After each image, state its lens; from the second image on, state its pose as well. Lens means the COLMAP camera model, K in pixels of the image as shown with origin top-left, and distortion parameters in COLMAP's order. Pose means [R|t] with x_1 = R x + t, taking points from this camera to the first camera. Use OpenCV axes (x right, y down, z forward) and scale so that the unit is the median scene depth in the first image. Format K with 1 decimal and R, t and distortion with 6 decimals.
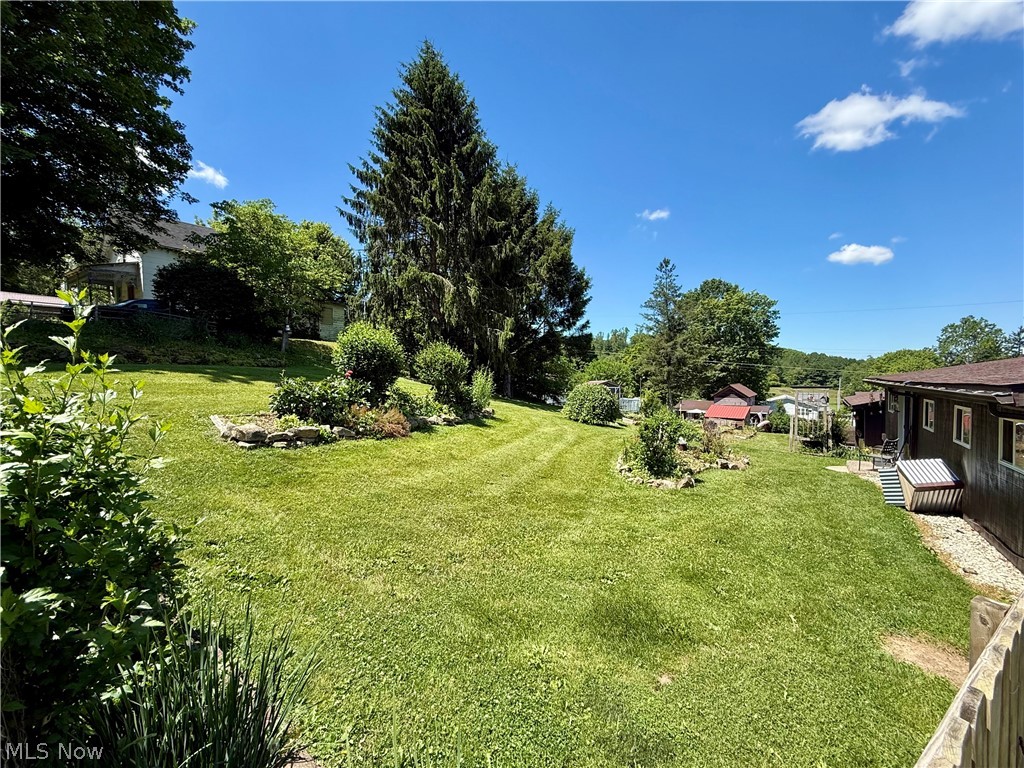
lens RADIAL K [[435.1, 0, 514.6], [0, 435.1, 389.3], [0, 0, 1]] dist [0.001559, 0.000980]
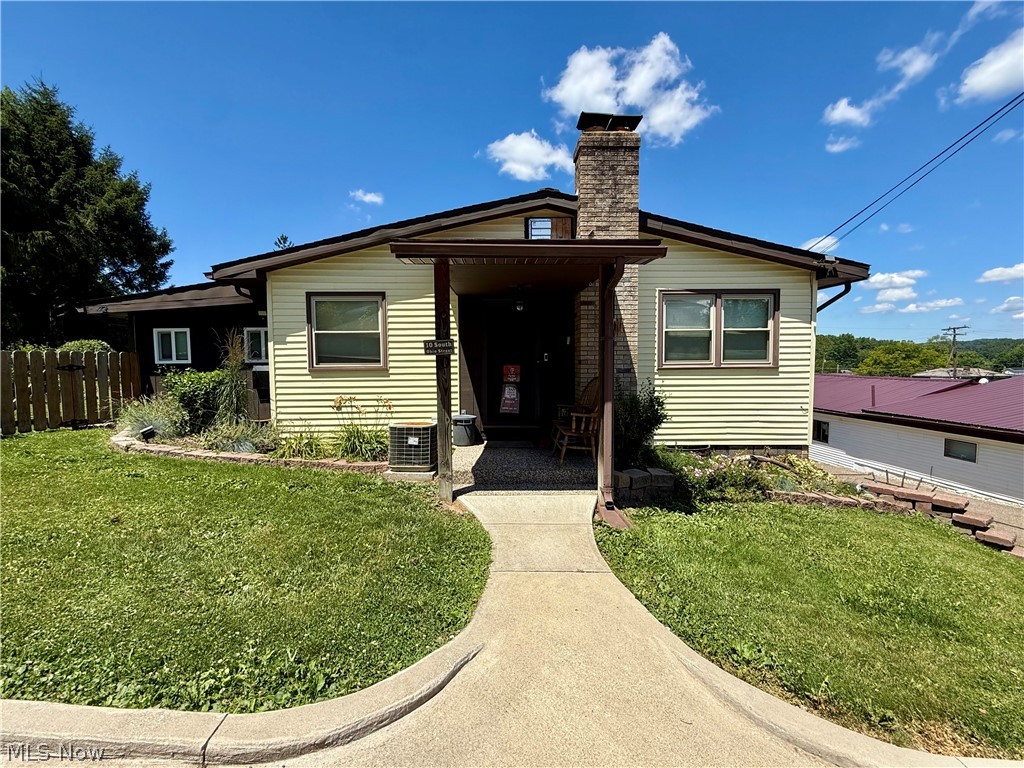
lens RADIAL K [[435.1, 0, 514.8], [0, 435.1, 384.2], [0, 0, 1]] dist [0.001559, 0.000980]
pose [[0.808884, -0.027322, 0.587333, 0.183907], [0.013808, 0.999527, 0.027480, 0.036676], [-0.587806, -0.014119, 0.808879, -0.182925]]
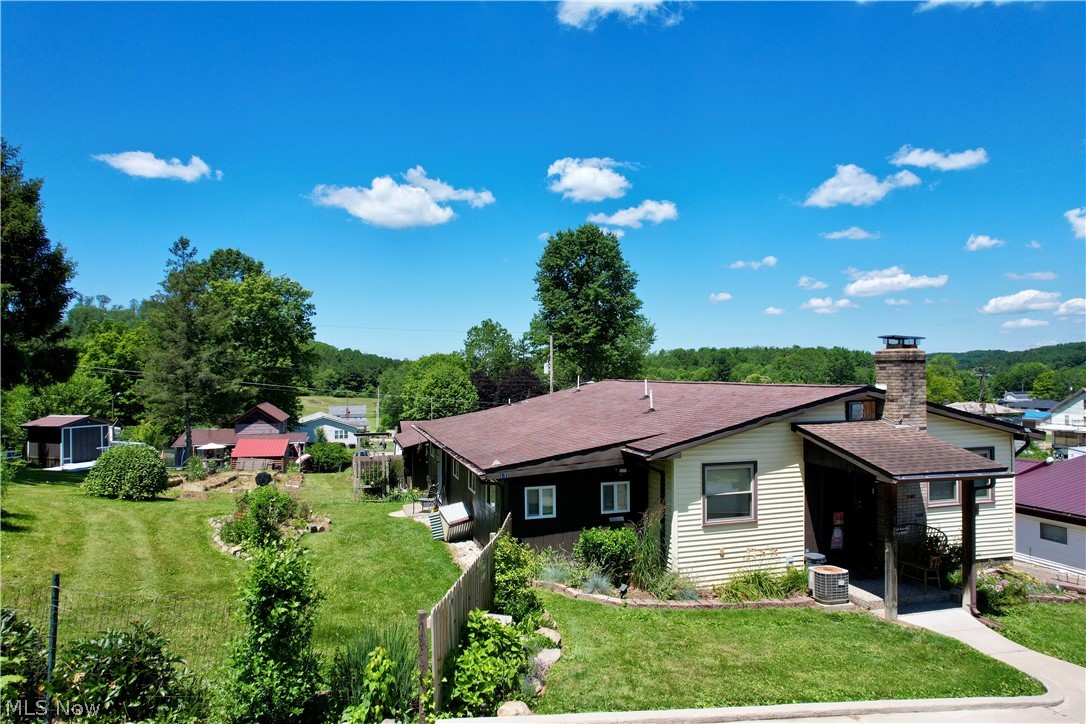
lens RADIAL K [[691.0, 0, 544.2], [0, 691.0, 366.0], [0, 0, 1]] dist [-0.060397, 0.052027]
pose [[0.634973, 0.014824, 0.772392, -0.135214], [0.020573, 0.999137, -0.036089, -0.044257], [-0.772260, 0.038806, 0.634120, -0.147473]]
